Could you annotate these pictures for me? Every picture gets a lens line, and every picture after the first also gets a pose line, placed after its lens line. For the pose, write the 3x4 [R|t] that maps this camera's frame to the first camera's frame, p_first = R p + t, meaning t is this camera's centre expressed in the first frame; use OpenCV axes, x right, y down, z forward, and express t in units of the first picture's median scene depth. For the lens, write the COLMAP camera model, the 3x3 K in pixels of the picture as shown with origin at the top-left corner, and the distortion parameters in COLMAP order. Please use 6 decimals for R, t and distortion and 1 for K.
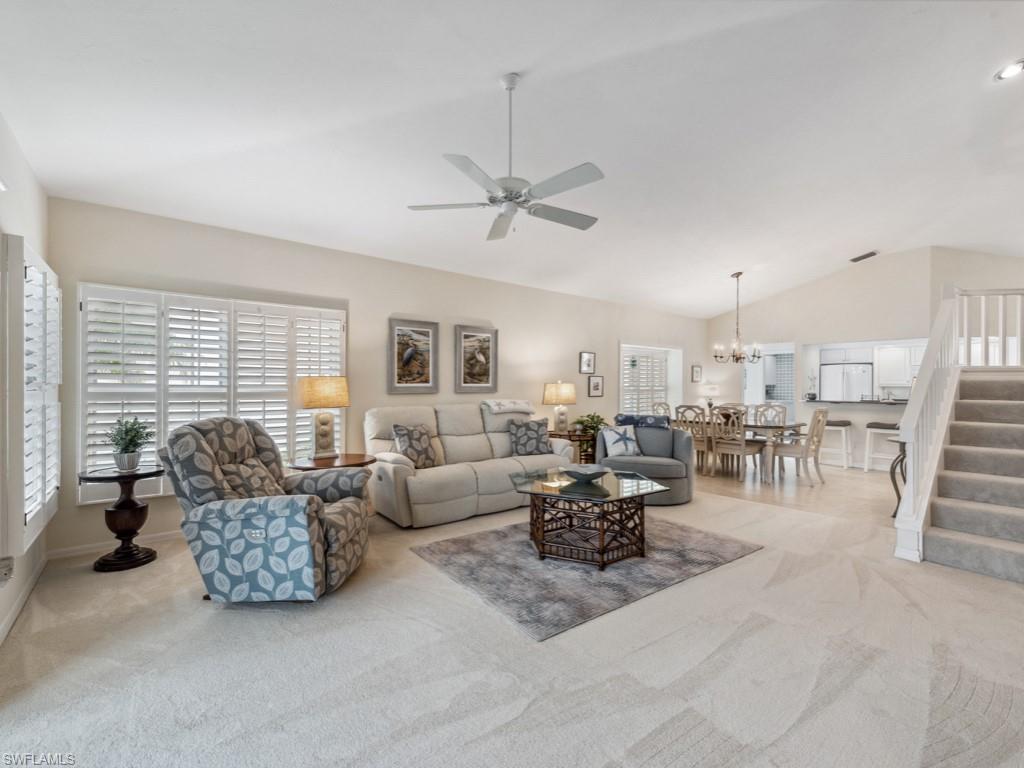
lens RADIAL K [[448.8, 0, 508.9], [0, 448.8, 388.0], [0, 0, 1]] dist [0.011438, -0.002082]
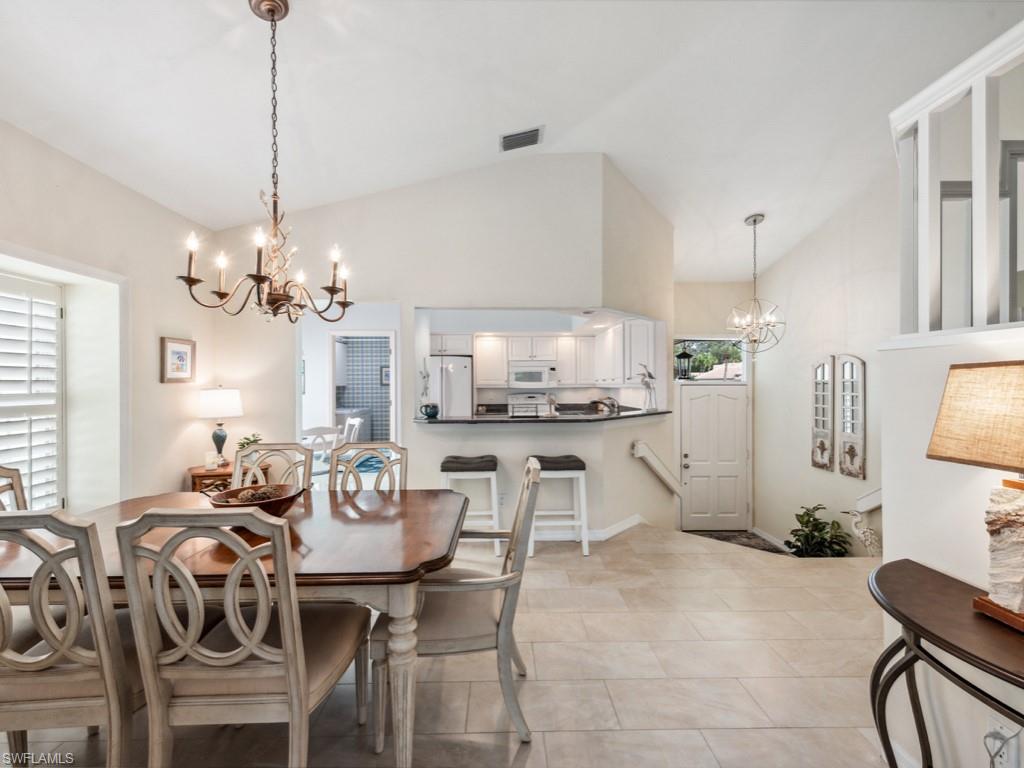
lens RADIAL K [[448.8, 0, 506.6], [0, 448.8, 383.6], [0, 0, 1]] dist [0.011438, -0.002082]
pose [[0.612389, -0.003083, 0.790550, 0.489229], [0.010312, 0.999938, -0.004089, -0.012432], [-0.790489, 0.010657, 0.612384, 0.935183]]
